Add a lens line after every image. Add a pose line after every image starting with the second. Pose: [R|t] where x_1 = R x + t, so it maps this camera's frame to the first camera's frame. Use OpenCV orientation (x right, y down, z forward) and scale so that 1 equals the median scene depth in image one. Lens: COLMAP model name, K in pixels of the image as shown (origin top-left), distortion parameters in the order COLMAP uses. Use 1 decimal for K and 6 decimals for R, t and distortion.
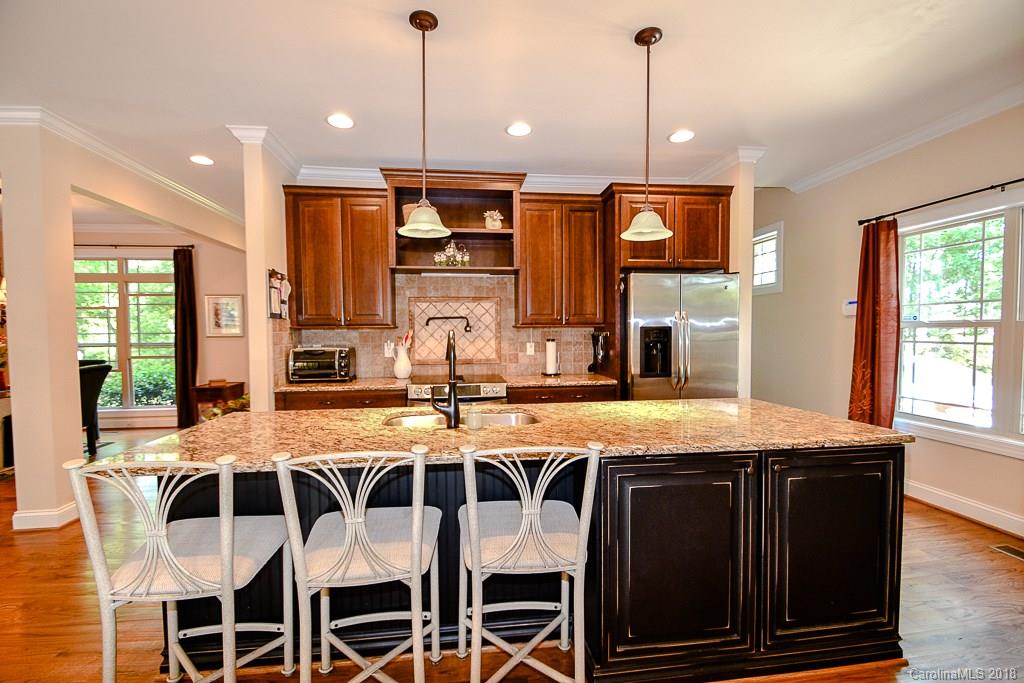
lens RADIAL K [[451.9, 0, 511.0], [0, 451.9, 347.9], [0, 0, 1]] dist [-0.002536, -0.000594]
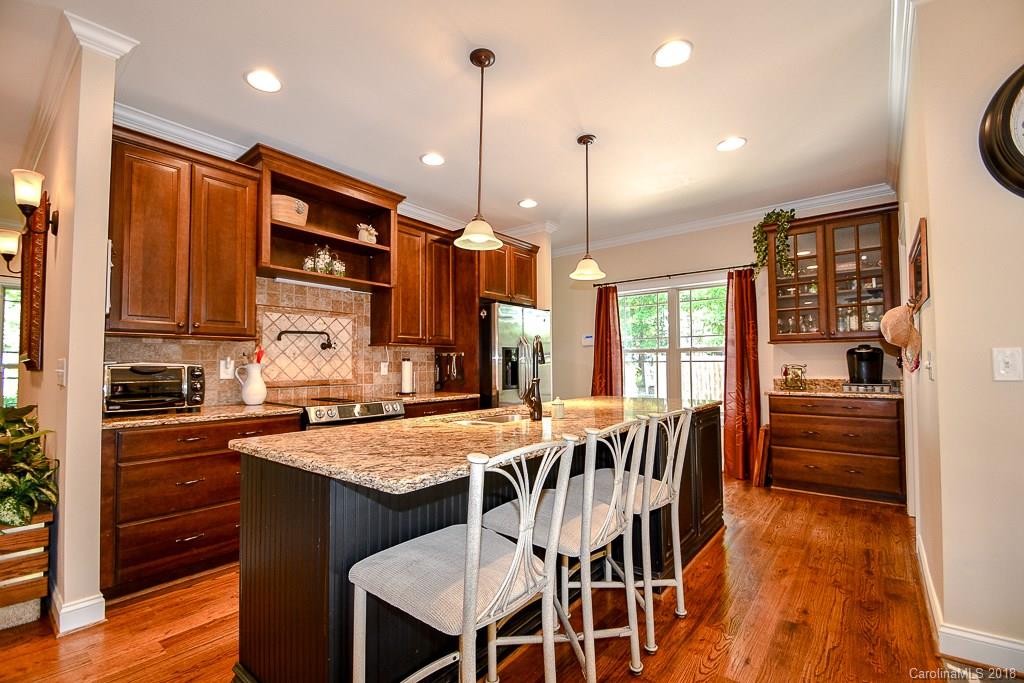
lens RADIAL K [[451.9, 0, 511.0], [0, 451.9, 347.9], [0, 0, 1]] dist [-0.002536, -0.000594]
pose [[0.713621, 0.031792, 0.699810, -0.500014], [0.021447, 0.997510, -0.067185, 0.032346], [-0.700203, 0.062953, 0.711162, 0.116447]]
